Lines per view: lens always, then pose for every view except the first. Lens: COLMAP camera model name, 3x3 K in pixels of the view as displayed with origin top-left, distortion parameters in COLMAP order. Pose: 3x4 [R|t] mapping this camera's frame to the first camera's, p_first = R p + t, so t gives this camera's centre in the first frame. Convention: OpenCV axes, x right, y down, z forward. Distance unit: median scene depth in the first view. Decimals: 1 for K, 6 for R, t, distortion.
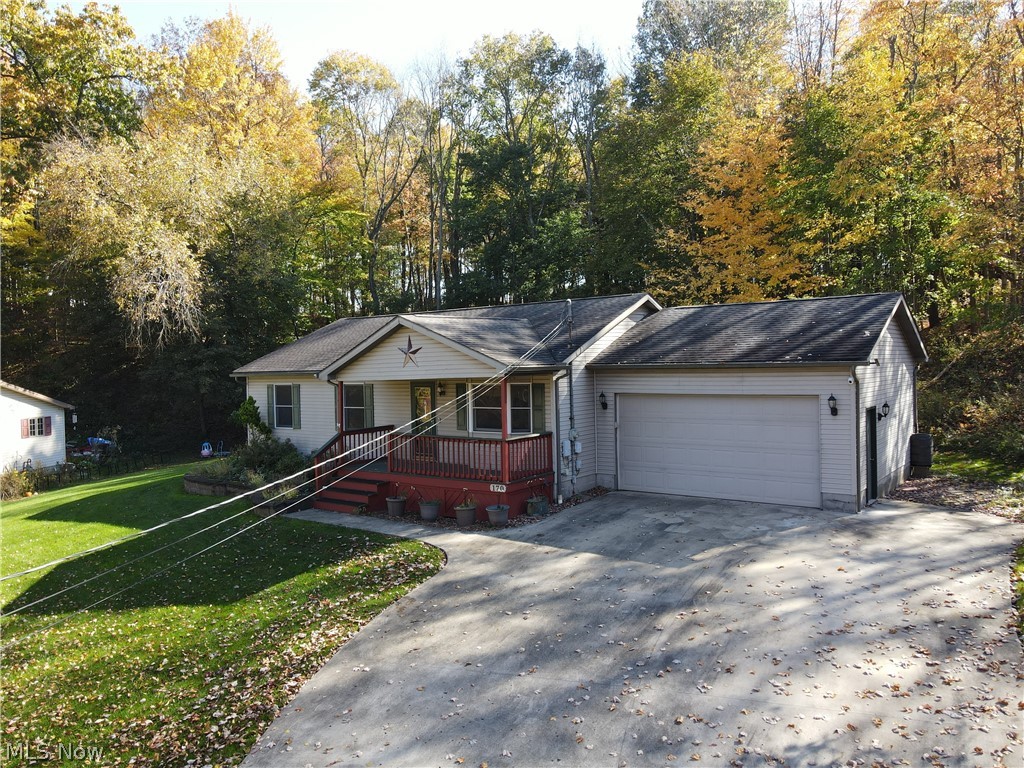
lens RADIAL K [[738.0, 0, 519.3], [0, 738.0, 385.0], [0, 0, 1]] dist [0.021322, 0.000596]
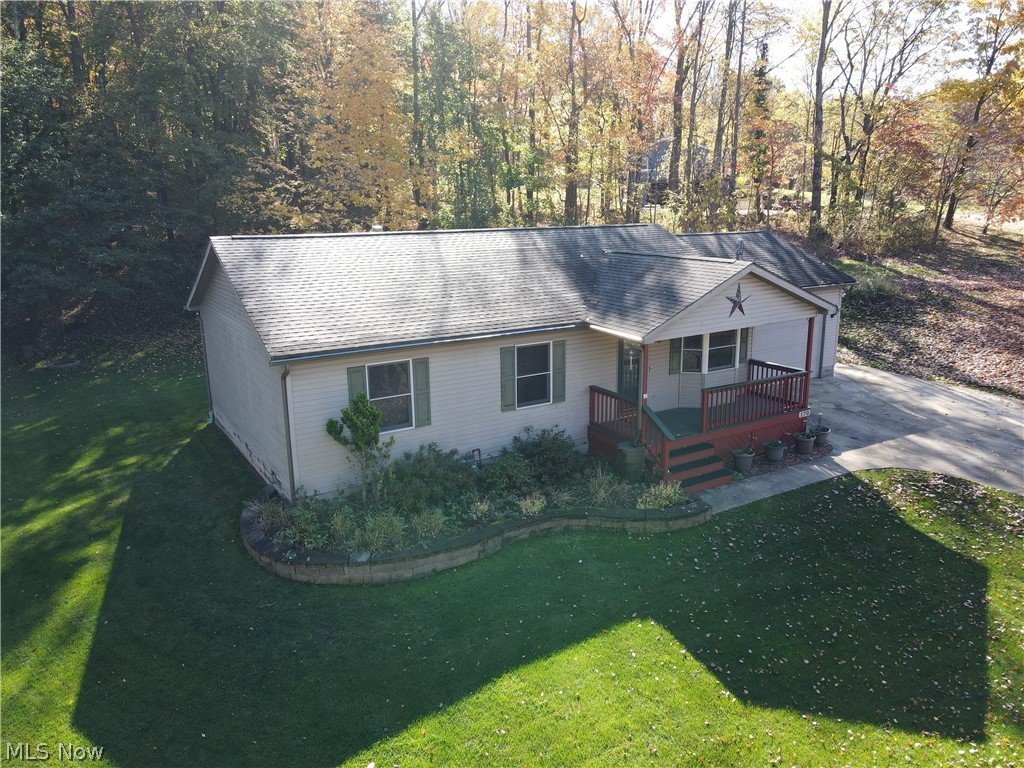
lens RADIAL K [[738.0, 0, 519.3], [0, 738.0, 385.0], [0, 0, 1]] dist [0.021322, 0.000596]
pose [[0.382552, -0.188740, 0.904451, -1.473930], [0.048041, 0.981652, 0.184530, -0.166710], [-0.922684, -0.027141, 0.384601, 1.156350]]
